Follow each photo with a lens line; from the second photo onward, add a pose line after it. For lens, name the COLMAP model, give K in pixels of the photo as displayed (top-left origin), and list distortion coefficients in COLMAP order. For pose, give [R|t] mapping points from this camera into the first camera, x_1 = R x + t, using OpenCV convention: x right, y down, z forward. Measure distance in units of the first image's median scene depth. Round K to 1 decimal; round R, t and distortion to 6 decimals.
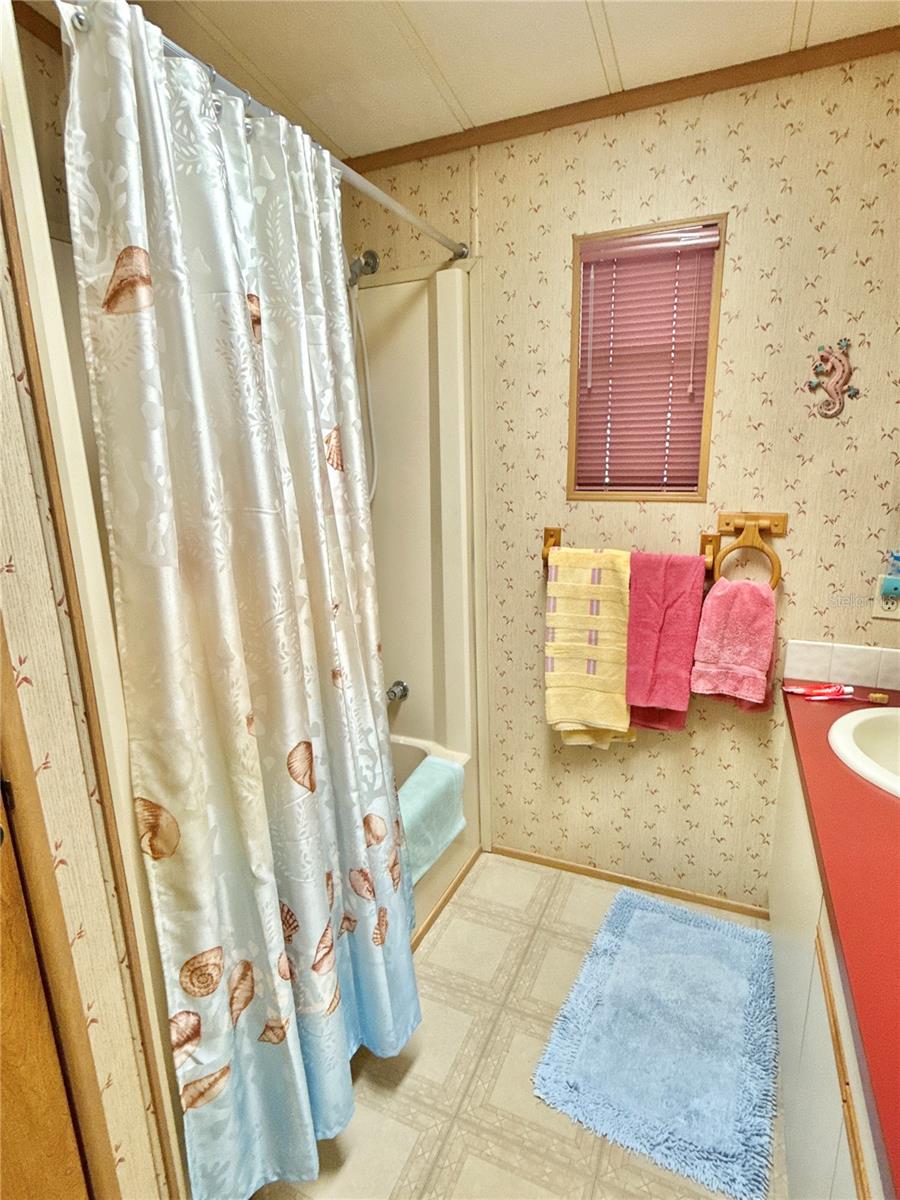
lens RADIAL K [[625.0, 0, 452.6], [0, 625.0, 602.3], [0, 0, 1]] dist [-0.002034, 0.000430]
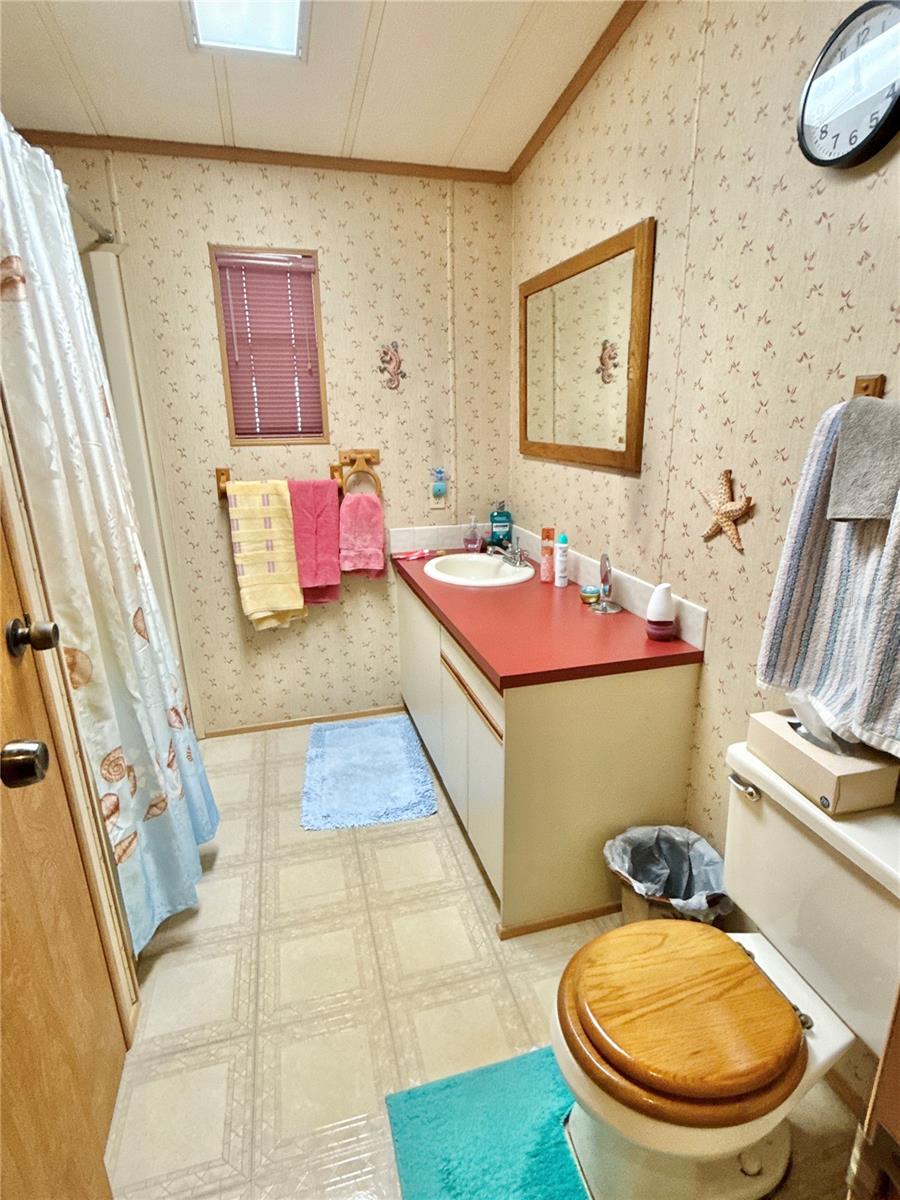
lens RADIAL K [[625.0, 0, 451.9], [0, 625.0, 601.3], [0, 0, 1]] dist [-0.002034, 0.000430]
pose [[0.774614, -0.174025, 0.608020, -0.342516], [0.142800, 0.984696, 0.099908, 0.103219], [-0.616101, 0.009435, 0.787611, -0.355944]]
